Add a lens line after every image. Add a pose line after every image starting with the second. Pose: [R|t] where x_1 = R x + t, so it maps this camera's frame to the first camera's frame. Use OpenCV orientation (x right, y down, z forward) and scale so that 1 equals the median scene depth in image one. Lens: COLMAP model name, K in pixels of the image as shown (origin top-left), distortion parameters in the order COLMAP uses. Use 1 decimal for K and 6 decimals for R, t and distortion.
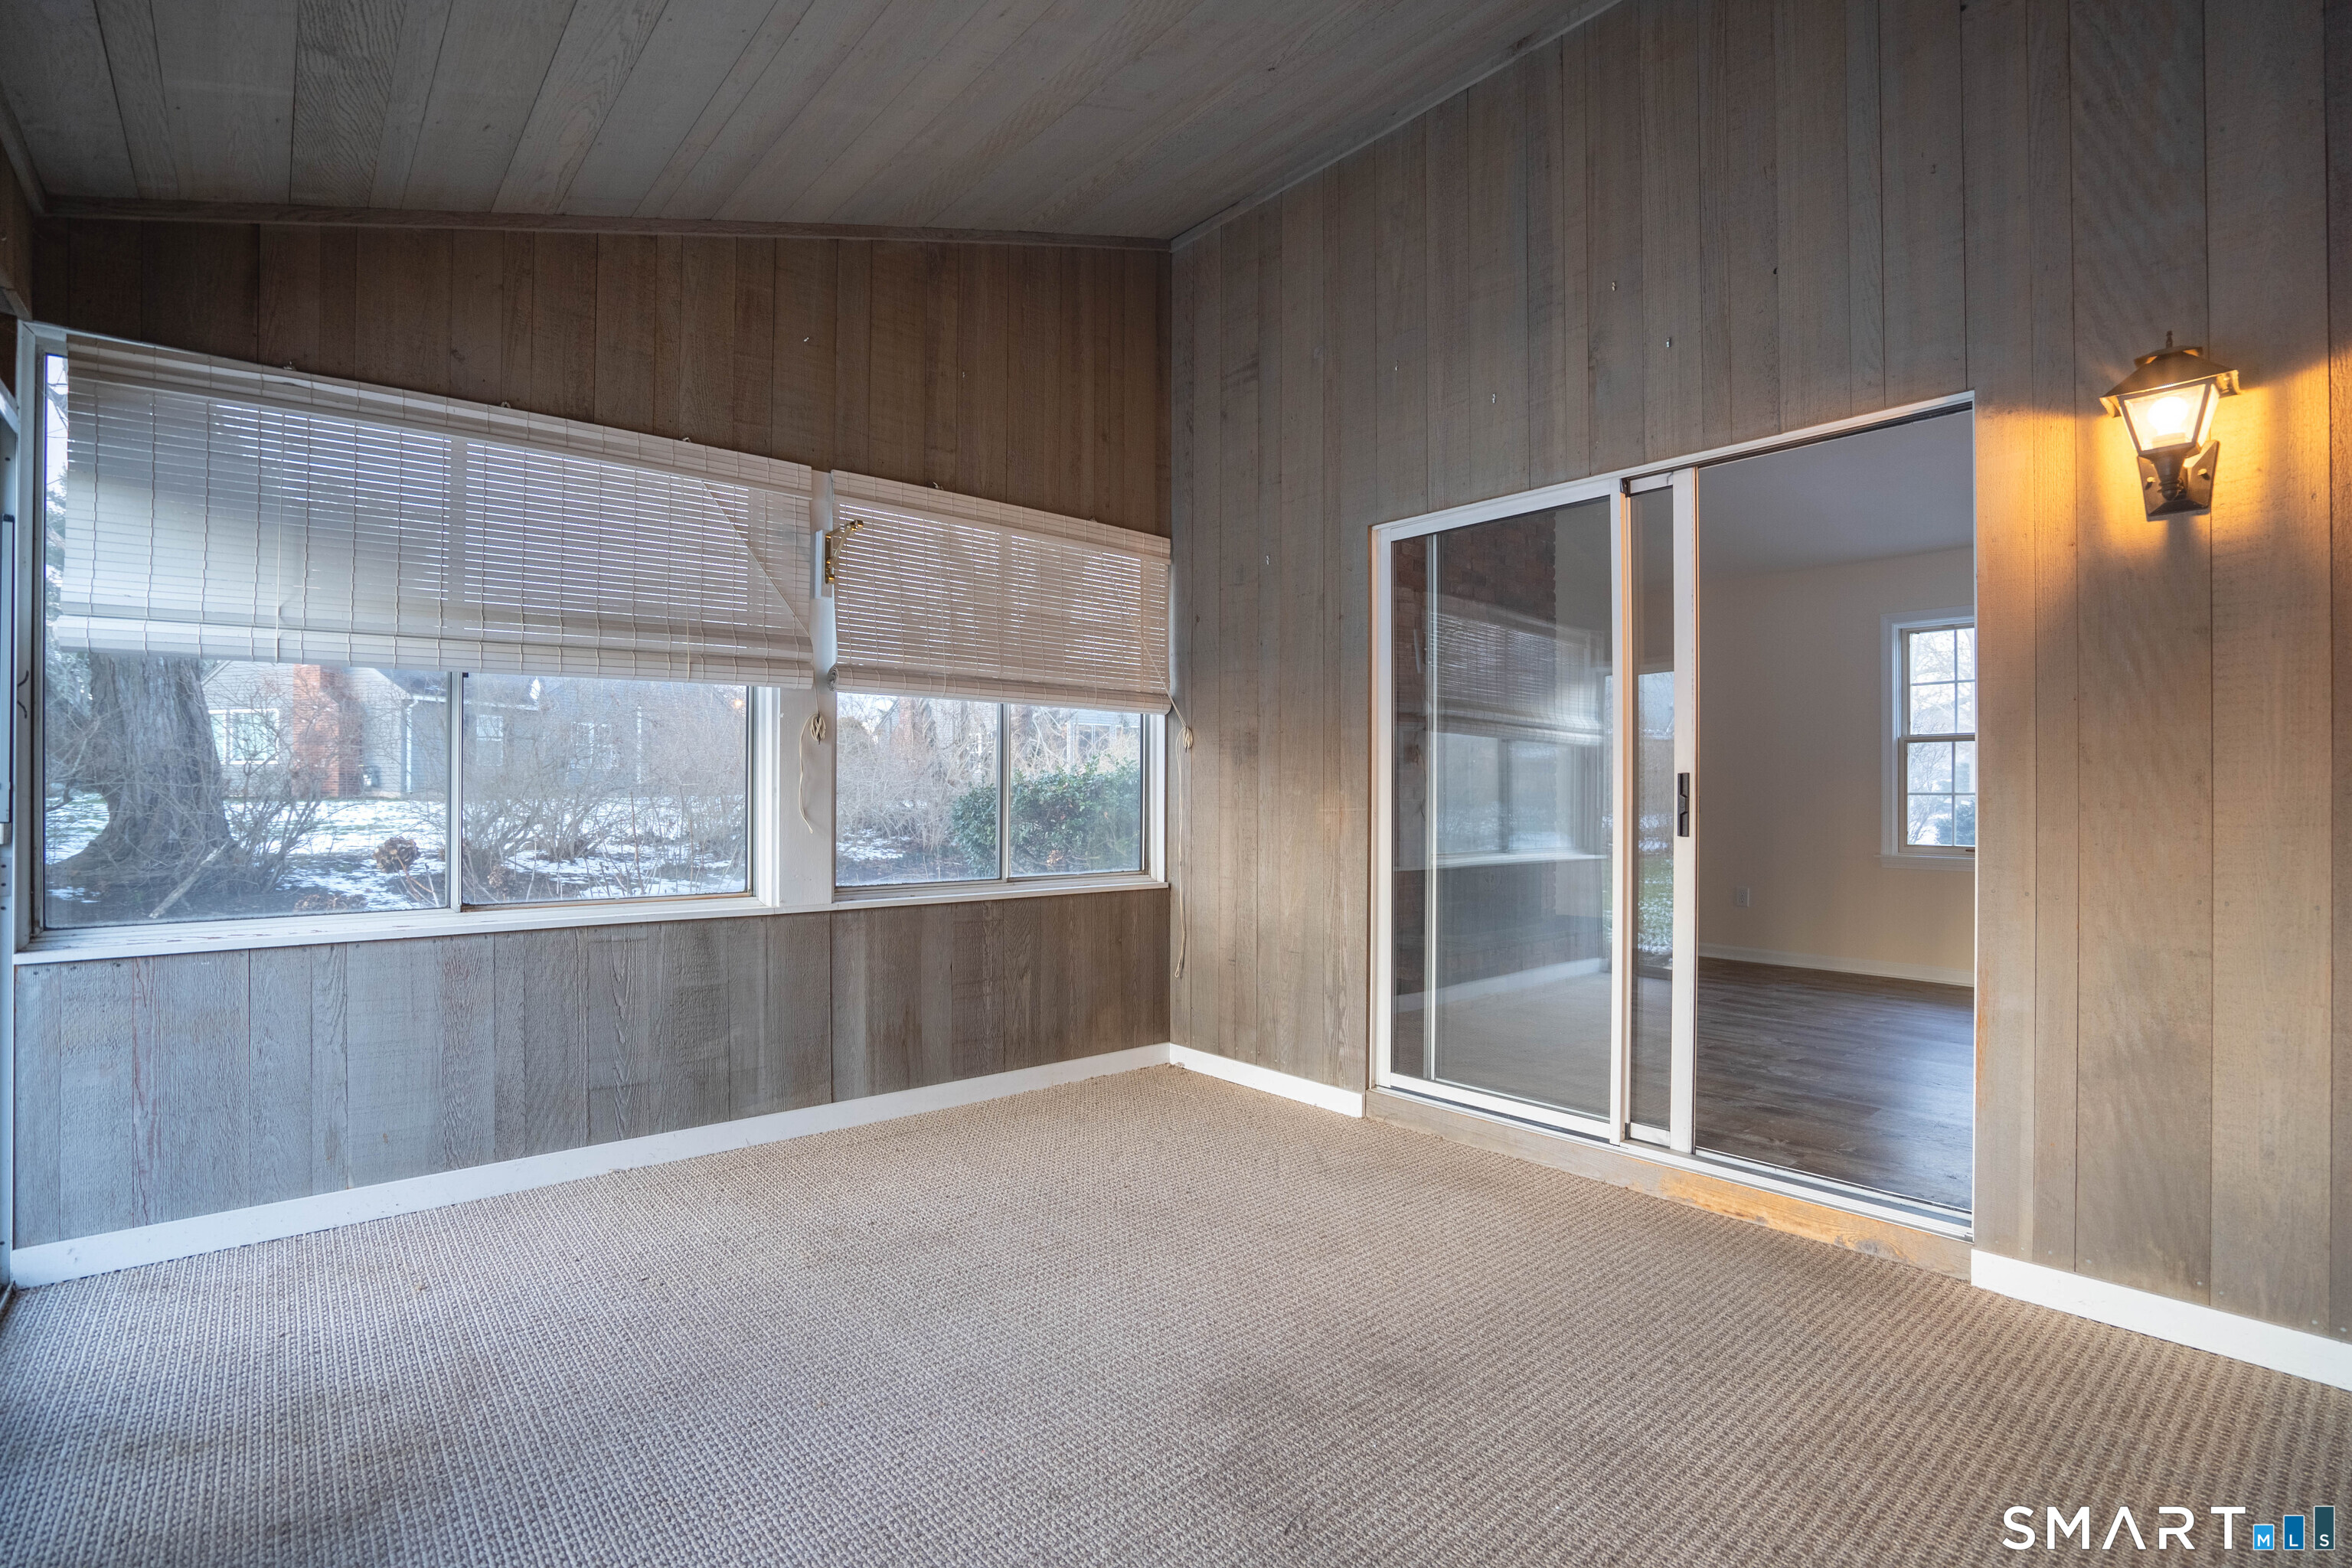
lens RADIAL K [[1090.5, 0, 1180.8], [0, 1090.5, 787.6], [0, 0, 1]] dist [-0.023932, 0.000872]
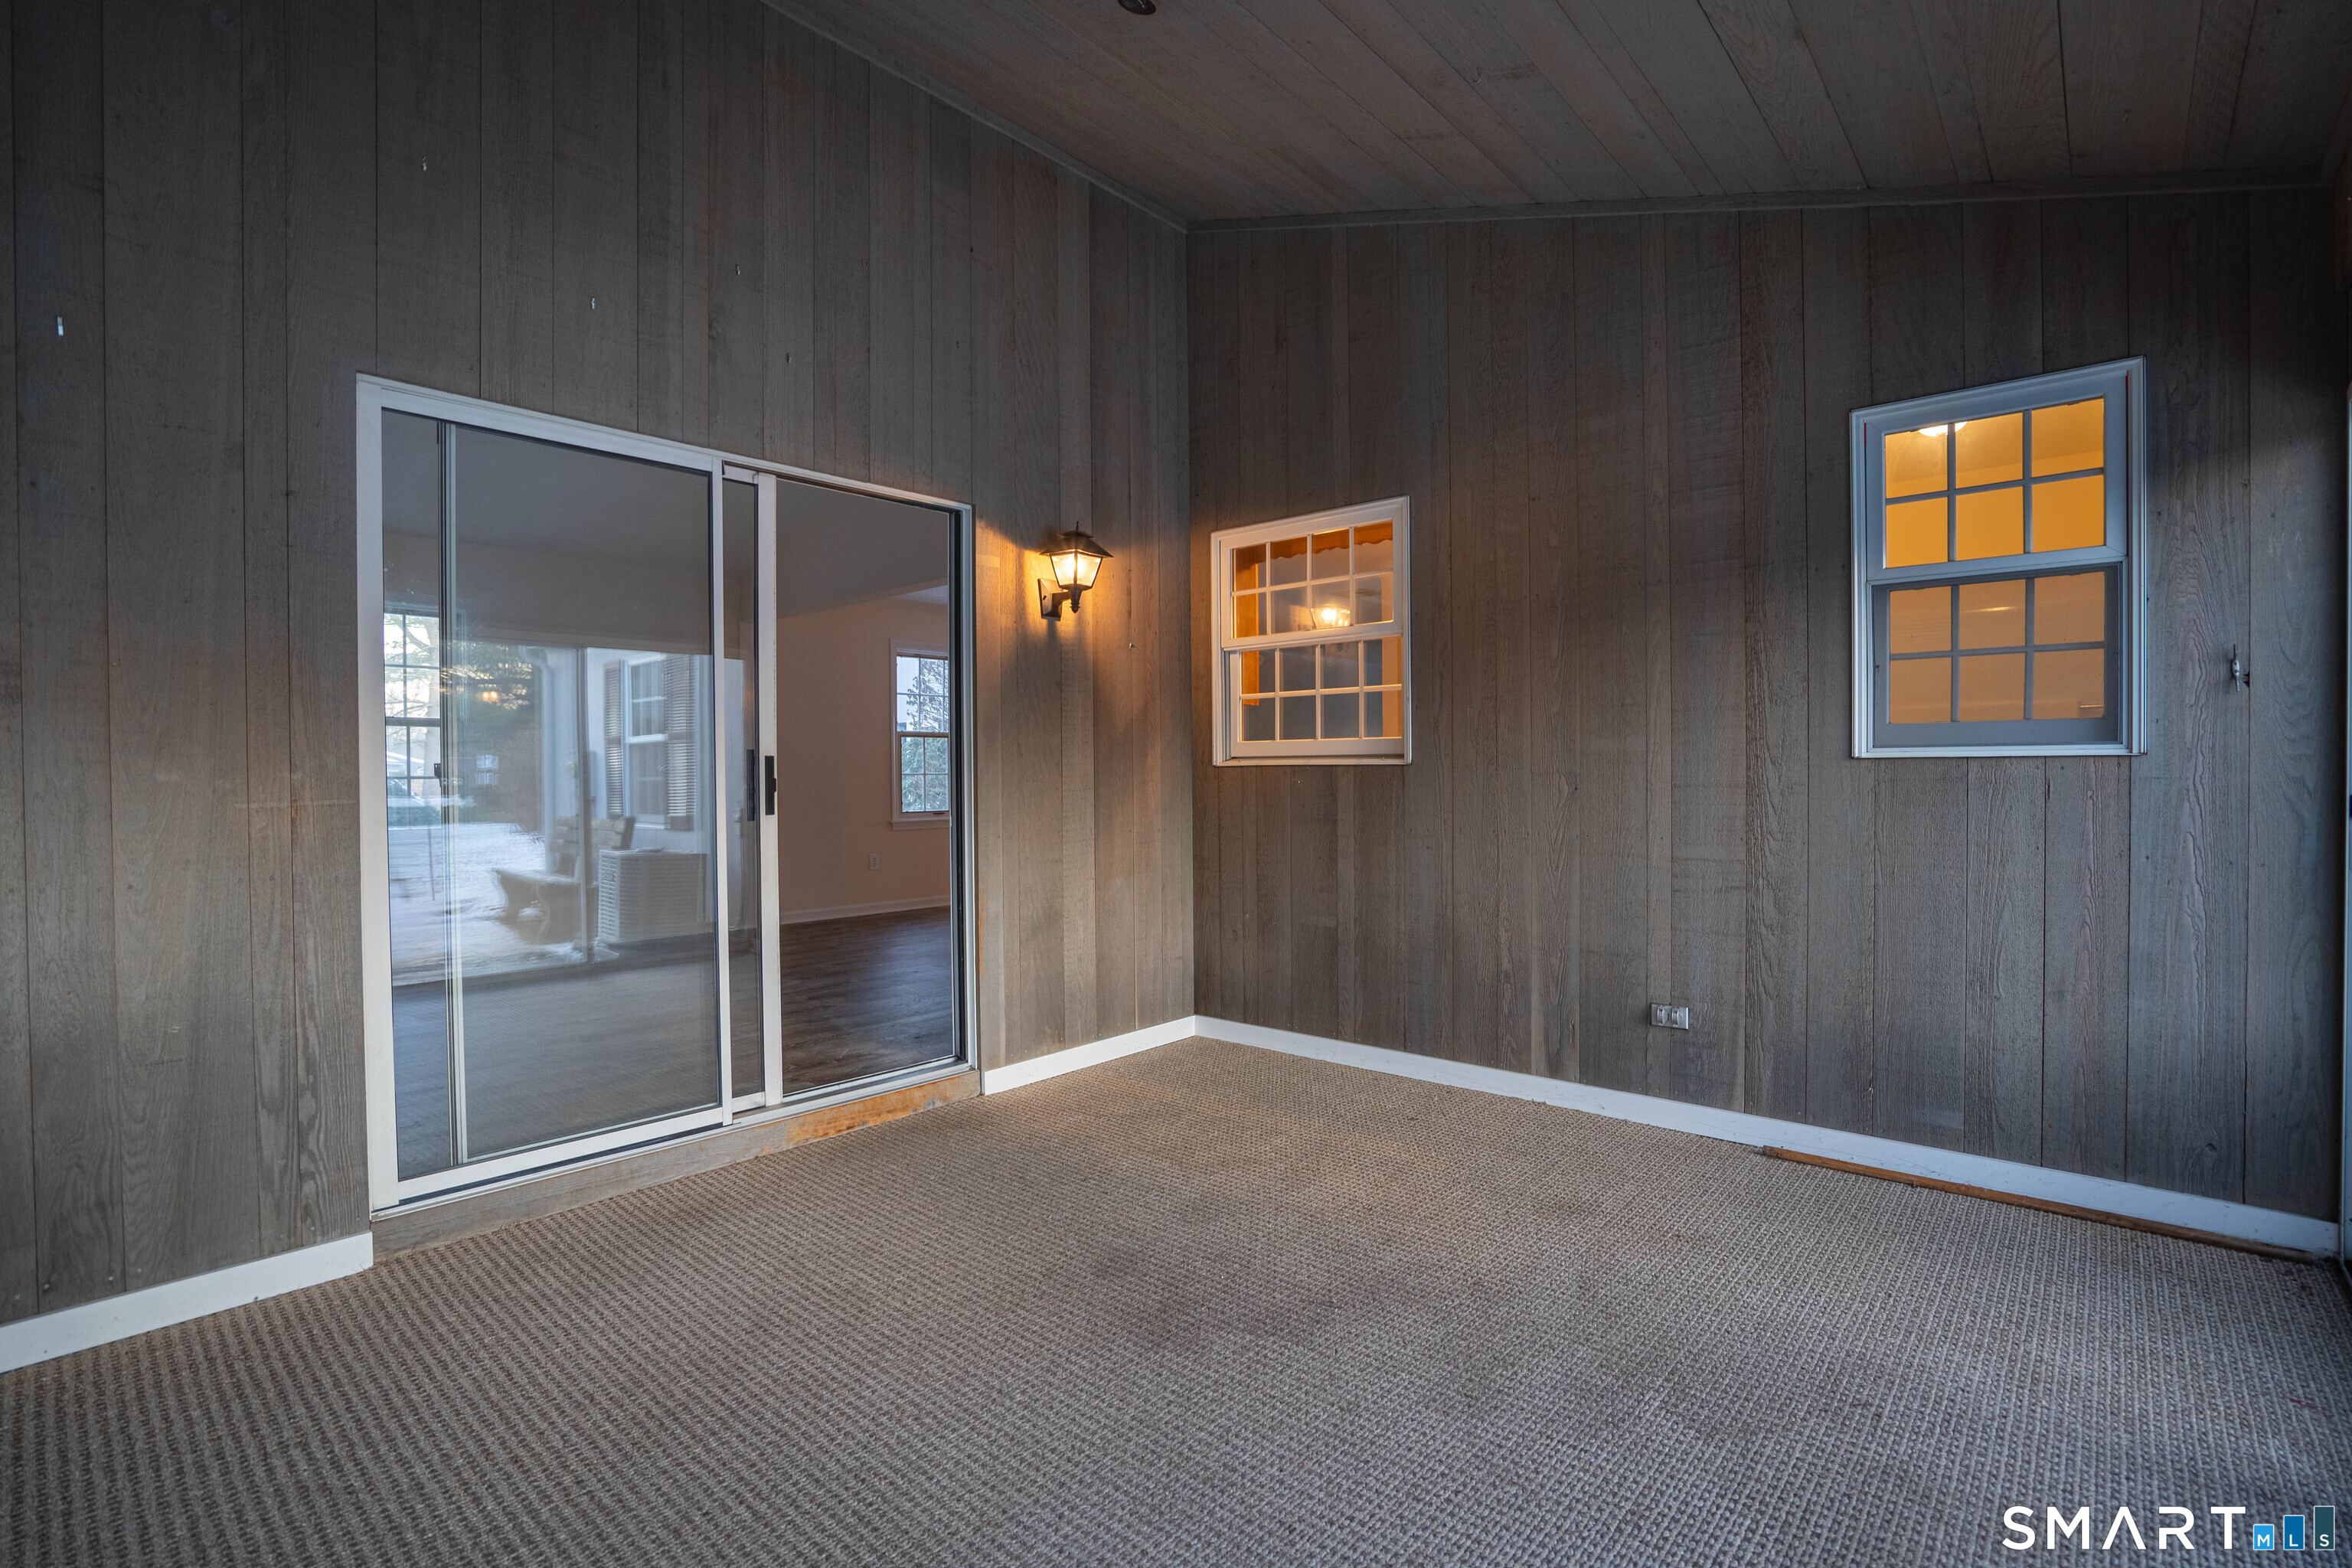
lens RADIAL K [[1090.5, 0, 1187.9], [0, 1090.5, 782.2], [0, 0, 1]] dist [-0.023932, 0.000872]
pose [[-0.121674, -0.011040, 0.992509, -0.665999], [-0.001812, 0.999939, 0.010900, 0.000092], [-0.992568, -0.000472, -0.121687, 0.722950]]
